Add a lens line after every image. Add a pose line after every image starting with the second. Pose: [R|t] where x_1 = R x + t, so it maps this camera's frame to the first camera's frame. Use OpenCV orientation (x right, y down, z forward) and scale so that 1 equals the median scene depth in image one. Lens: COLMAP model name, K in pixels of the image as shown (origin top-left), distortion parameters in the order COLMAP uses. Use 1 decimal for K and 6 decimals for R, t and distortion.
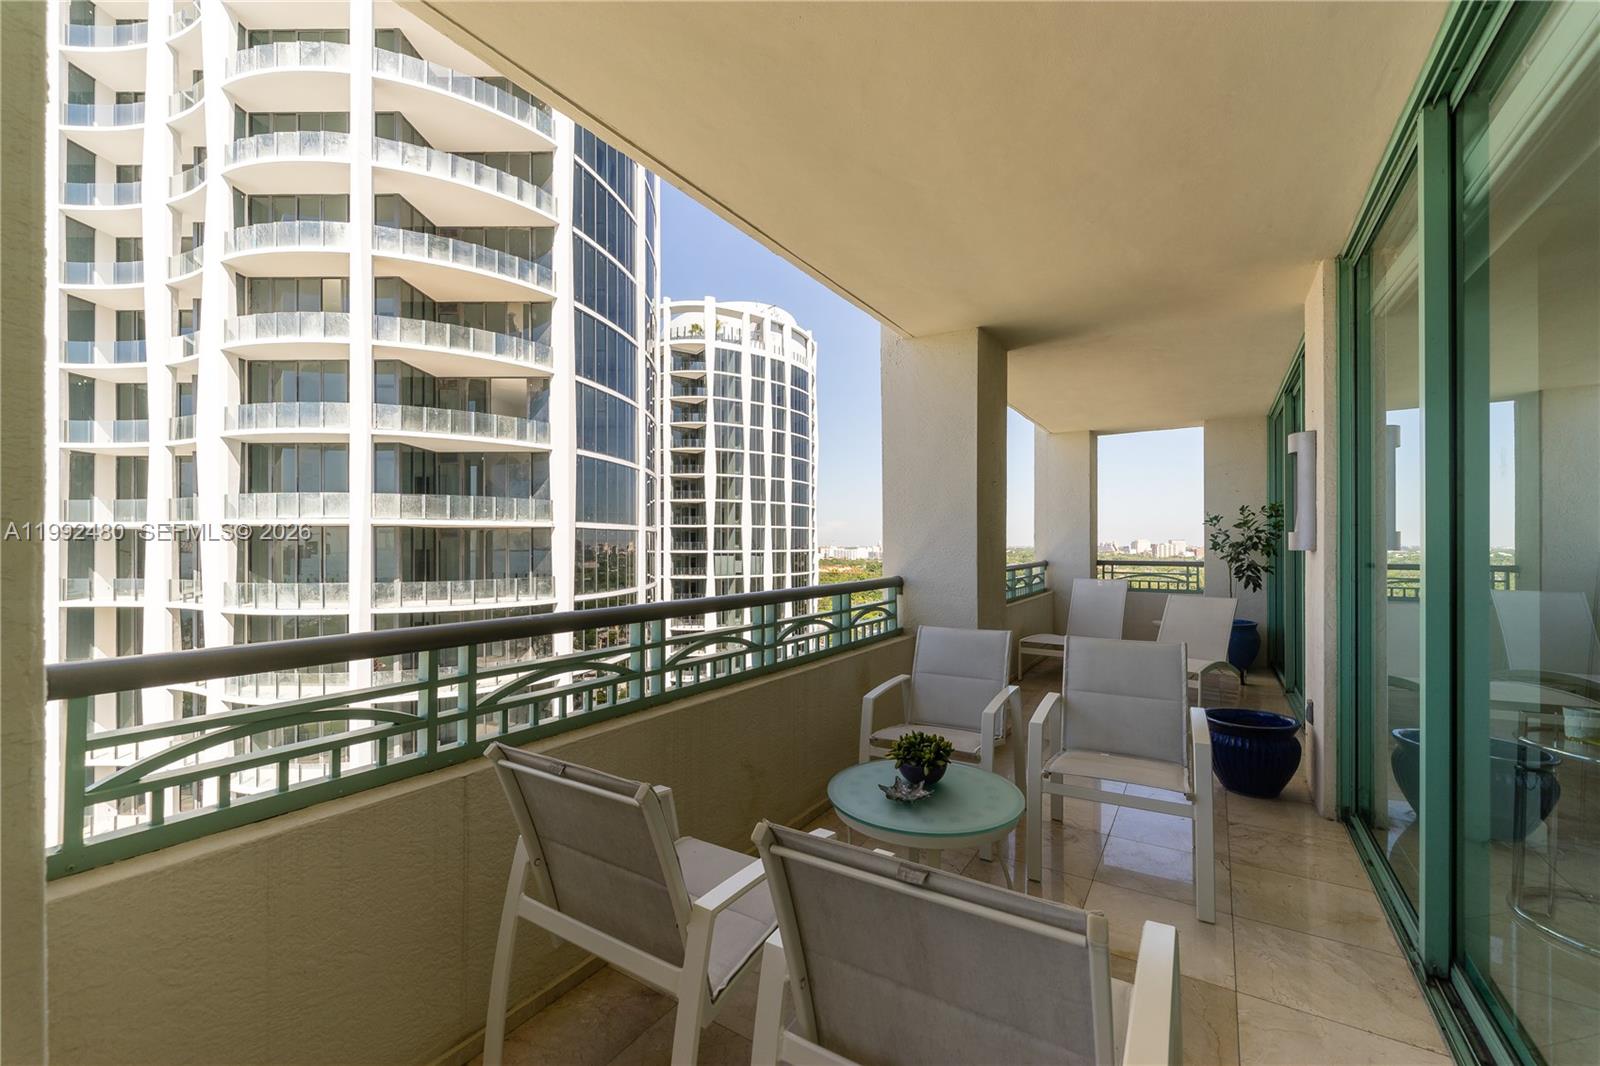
lens RADIAL K [[635.9, 0, 814.5], [0, 635.9, 539.3], [0, 0, 1]] dist [0.001513, -0.000018]
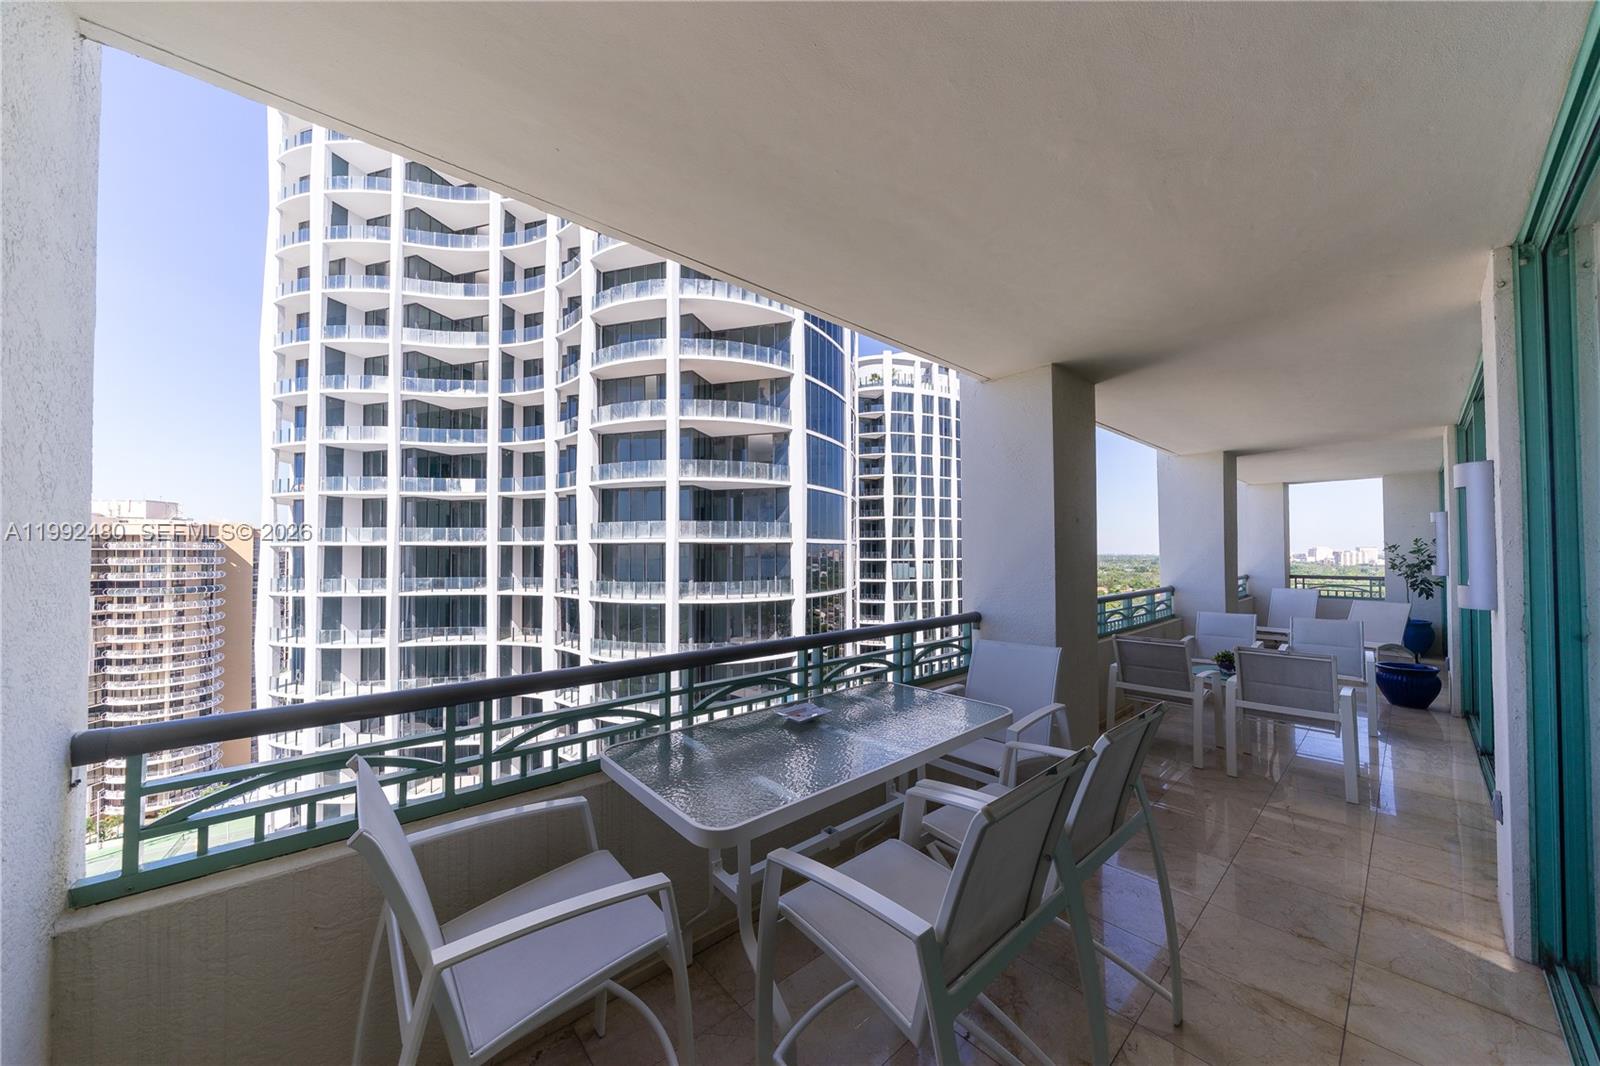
lens RADIAL K [[544.5, 0, 810.8], [0, 544.5, 539.8], [0, 0, 1]] dist [-0.001616, -0.000516]
pose [[0.961369, -0.008971, -0.275118, -0.055087], [0.004786, 0.999862, -0.015880, -0.006917], [0.275222, 0.013950, 0.961279, -0.100676]]
